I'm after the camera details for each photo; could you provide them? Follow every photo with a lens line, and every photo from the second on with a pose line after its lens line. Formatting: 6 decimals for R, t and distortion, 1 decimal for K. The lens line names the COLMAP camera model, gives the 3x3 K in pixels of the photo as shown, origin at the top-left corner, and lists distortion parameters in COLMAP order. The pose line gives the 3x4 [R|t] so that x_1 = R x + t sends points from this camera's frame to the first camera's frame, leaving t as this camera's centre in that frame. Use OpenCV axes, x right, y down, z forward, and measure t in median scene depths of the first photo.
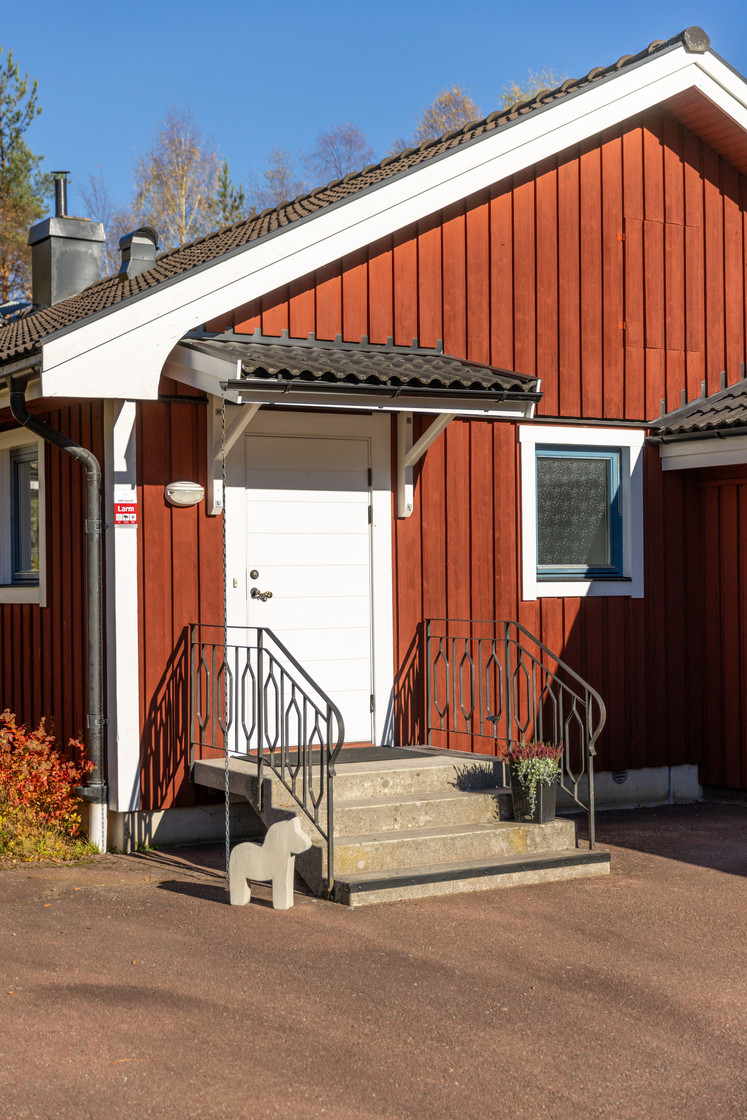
lens RADIAL K [[1690.1, 0, 373.5], [0, 1690.1, 560.0], [0, 0, 1]] dist [0.009490, 0.015992]
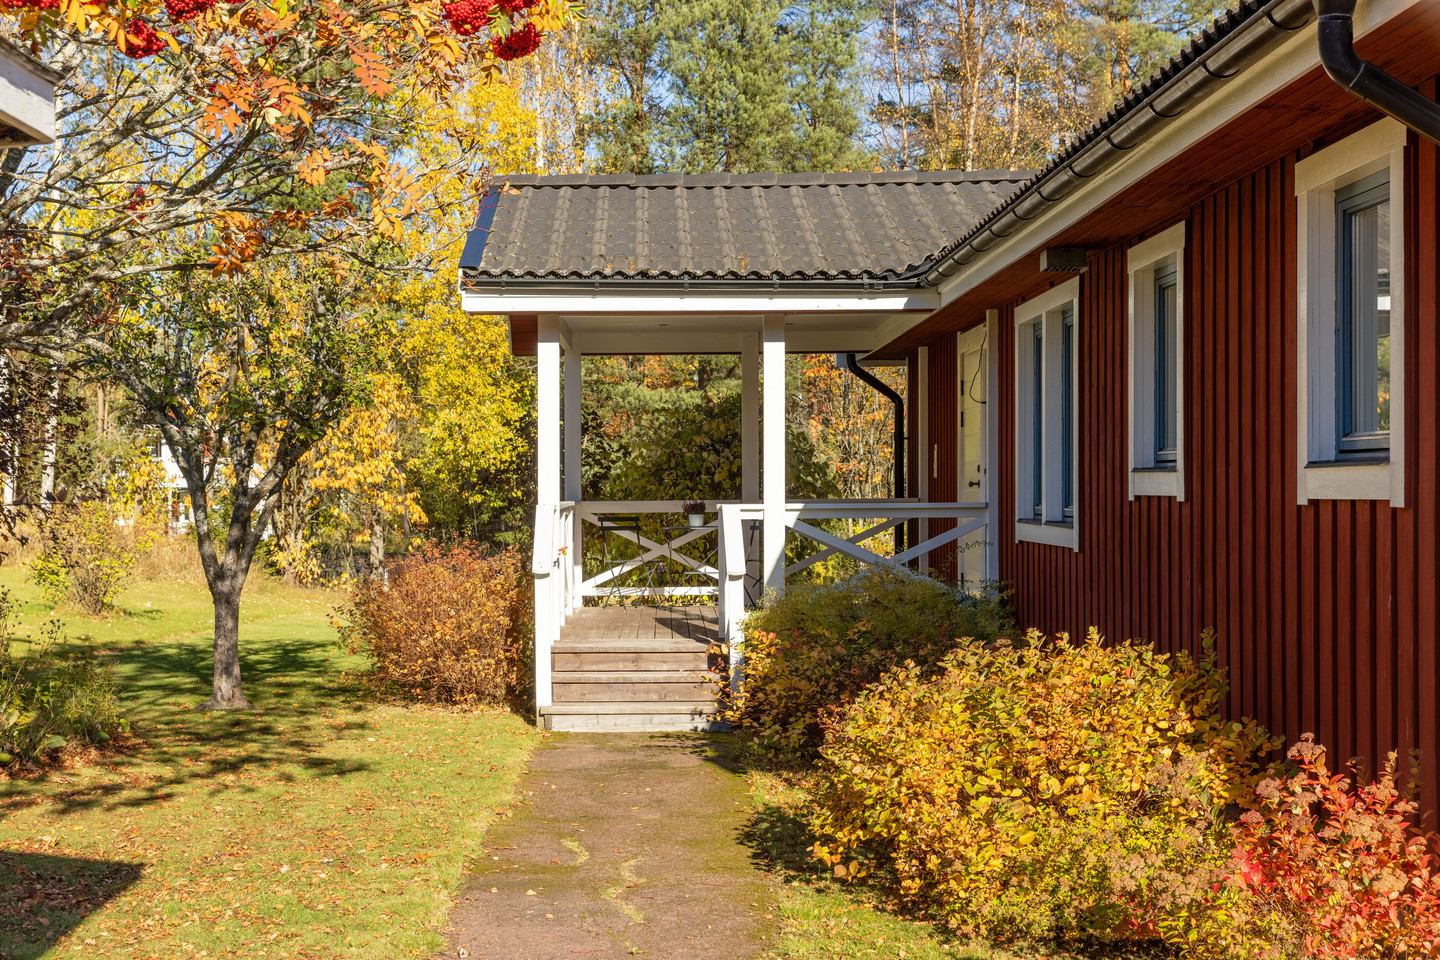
lens RADIAL K [[2134.3, 0, 720.0], [0, 2134.3, 480.0], [0, 0, 1]] dist [0.006539, 0.054504]
pose [[0.869312, 0.008665, -0.494188, -0.071395], [-0.002237, 0.999905, 0.013597, 0.013531], [0.494259, -0.010714, 0.869249, 0.423154]]
